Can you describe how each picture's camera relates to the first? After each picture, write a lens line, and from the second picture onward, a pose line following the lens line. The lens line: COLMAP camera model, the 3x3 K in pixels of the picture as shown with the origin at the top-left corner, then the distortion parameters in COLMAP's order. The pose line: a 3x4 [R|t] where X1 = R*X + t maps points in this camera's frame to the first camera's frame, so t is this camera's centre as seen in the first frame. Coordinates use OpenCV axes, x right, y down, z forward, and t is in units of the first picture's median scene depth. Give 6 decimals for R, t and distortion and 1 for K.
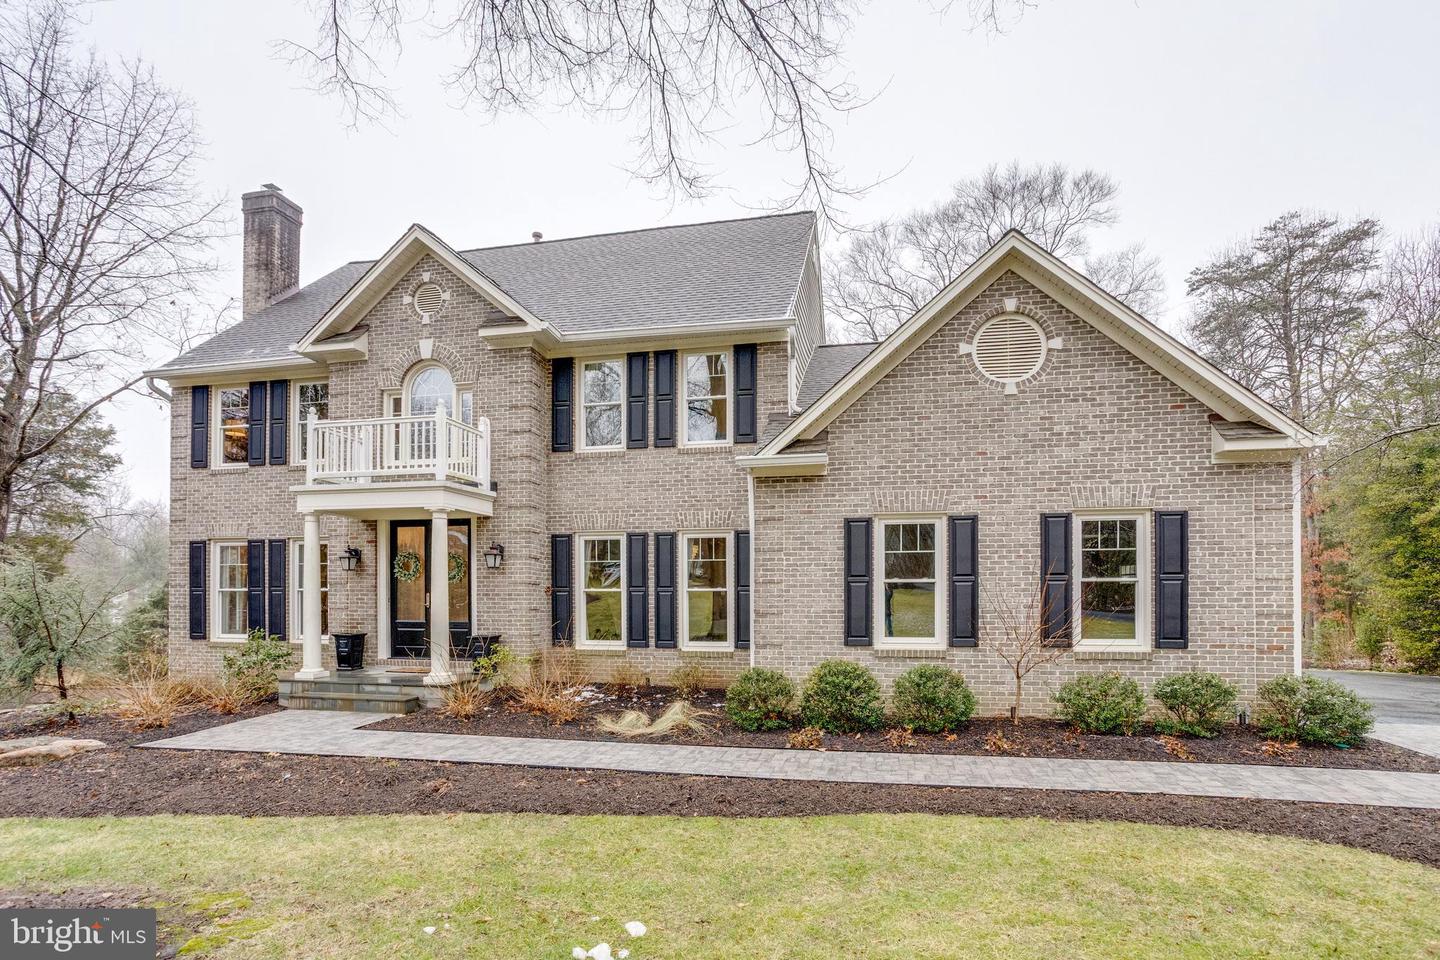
lens RADIAL K [[698.6, 0, 710.5], [0, 698.6, 585.8], [0, 0, 1]] dist [-0.032063, 0.010138]
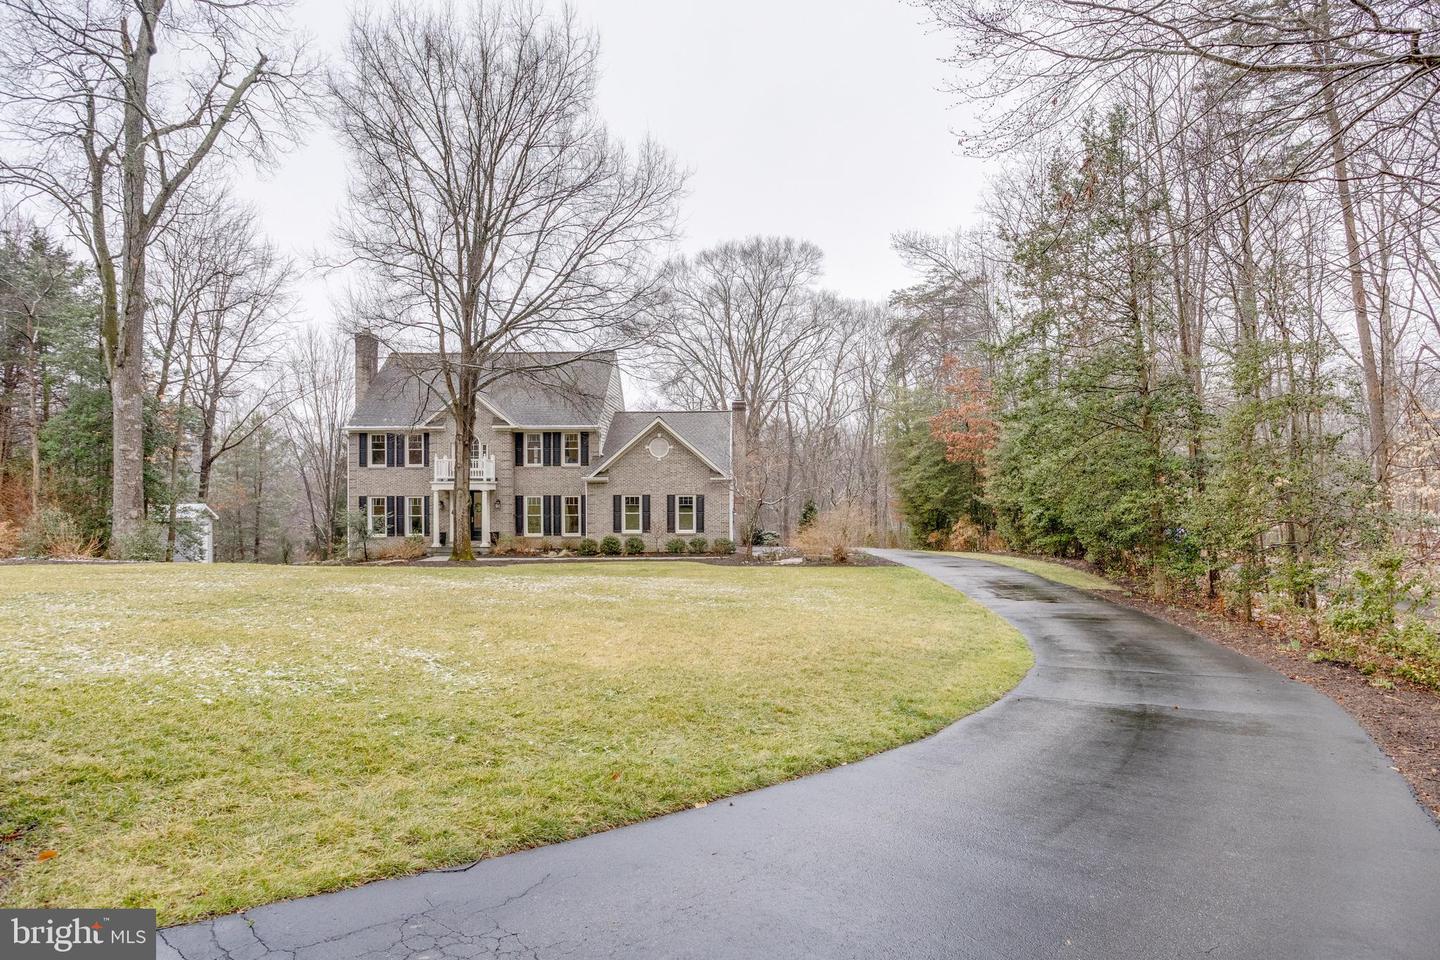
lens RADIAL K [[832.7, 0, 717.7], [0, 832.7, 493.5], [0, 0, 1]] dist [-0.021229, -0.000194]
pose [[0.981319, -0.004001, 0.192344, -0.075309], [0.002204, 0.999952, 0.009555, -0.116804], [-0.192373, -0.008952, 0.981281, -2.544378]]
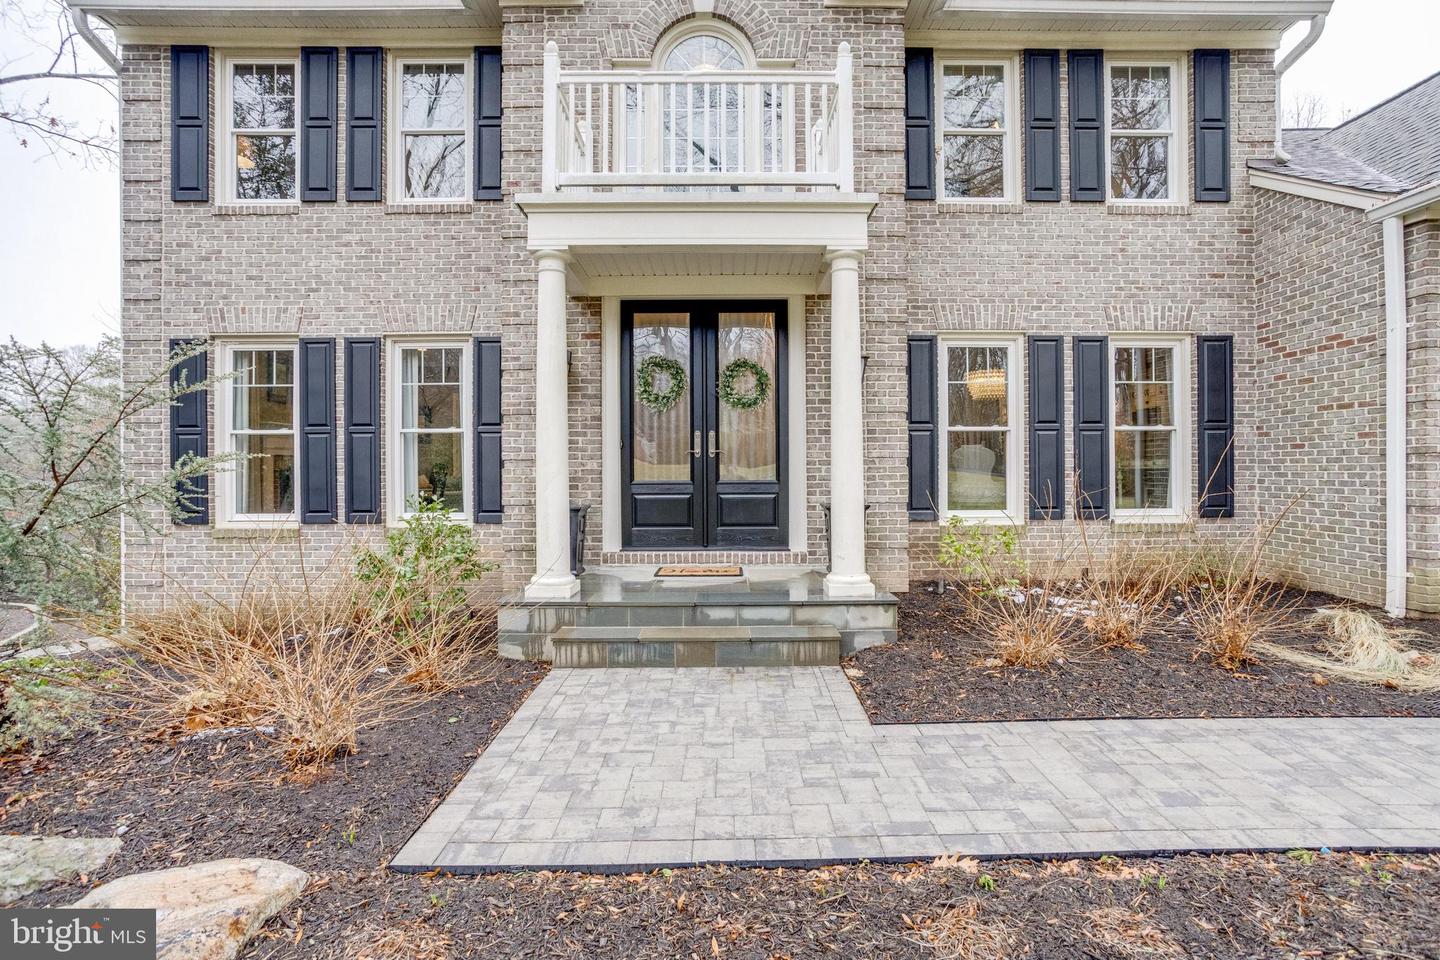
lens RADIAL K [[698.6, 0, 708.1], [0, 698.6, 470.9], [0, 0, 1]] dist [-0.032063, 0.010138]
pose [[0.978542, -0.004856, 0.205990, -0.538471], [0.002960, 0.999950, 0.009511, 0.038393], [-0.206026, -0.008697, 0.978508, 0.462672]]
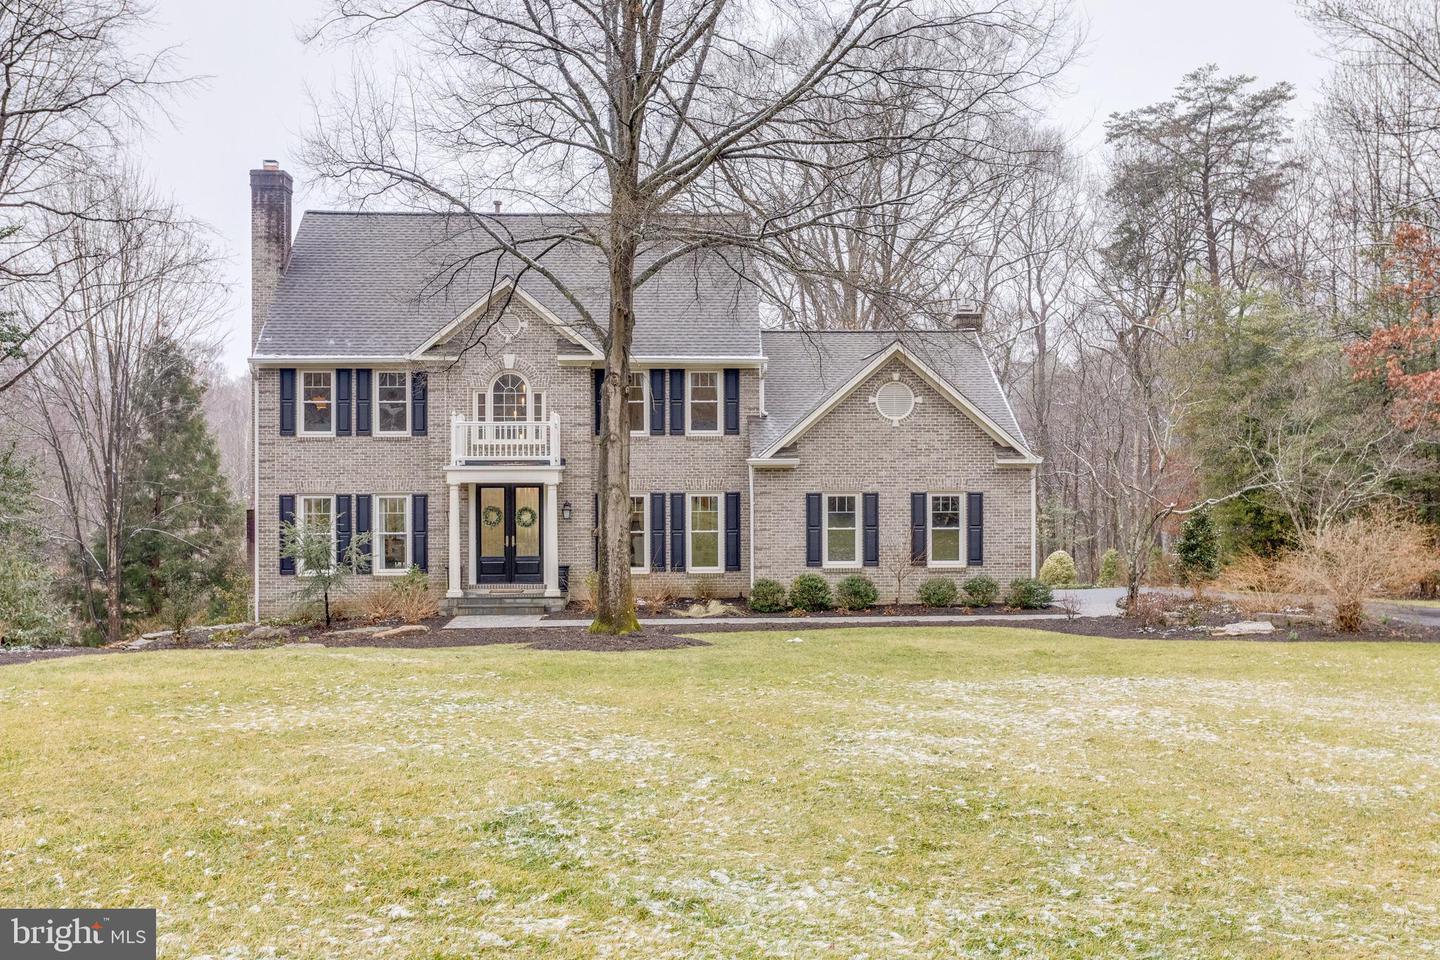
lens RADIAL K [[1451.8, 0, 685.9], [0, 1451.8, 472.9], [0, 0, 1]] dist [0.016058, 0.000000]
pose [[0.967543, -0.002718, 0.252692, -0.830728], [0.000842, 0.999971, 0.007533, -0.143711], [-0.252706, -0.007076, 0.967517, -1.991438]]
